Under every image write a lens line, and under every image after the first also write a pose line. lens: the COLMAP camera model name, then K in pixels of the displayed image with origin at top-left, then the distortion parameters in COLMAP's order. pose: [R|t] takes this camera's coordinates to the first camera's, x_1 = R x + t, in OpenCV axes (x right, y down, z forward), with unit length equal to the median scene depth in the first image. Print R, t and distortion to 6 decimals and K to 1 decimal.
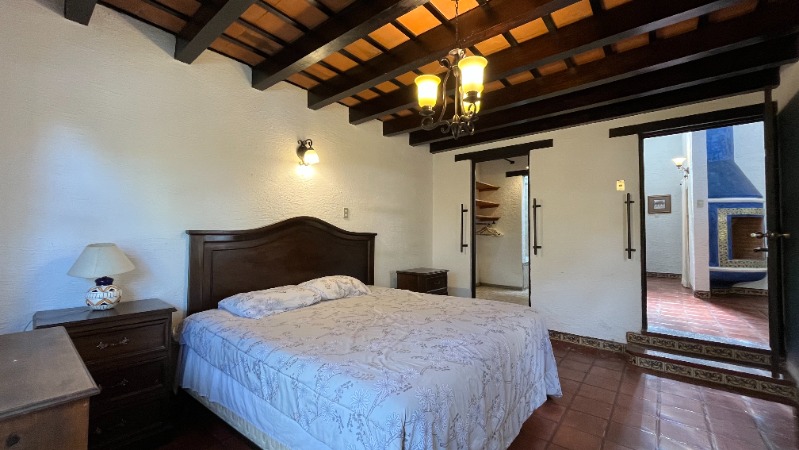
lens RADIAL K [[322.0, 0, 395.3], [0, 322.0, 225.4], [0, 0, 1]] dist [-0.001775, -0.000290]
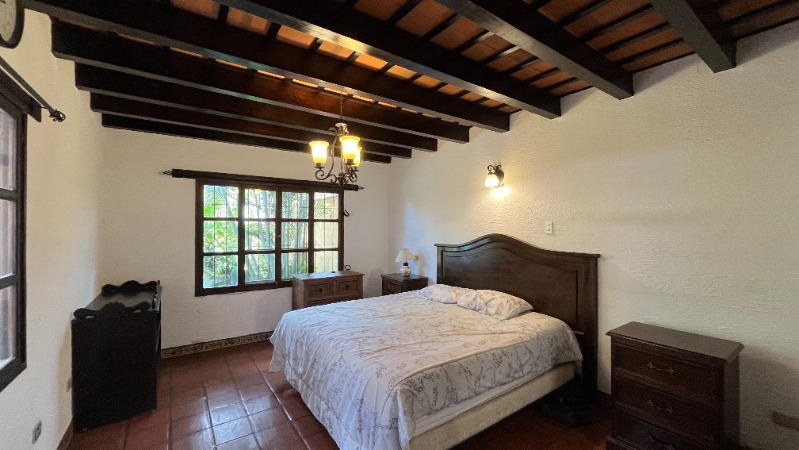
lens RADIAL K [[322.0, 0, 395.3], [0, 322.0, 225.4], [0, 0, 1]] dist [-0.001775, -0.000290]
pose [[-0.267252, -0.009756, -0.963577, 0.878283], [0.026345, 0.999501, -0.017427, -0.046265], [0.963266, -0.030042, -0.266862, 0.946064]]
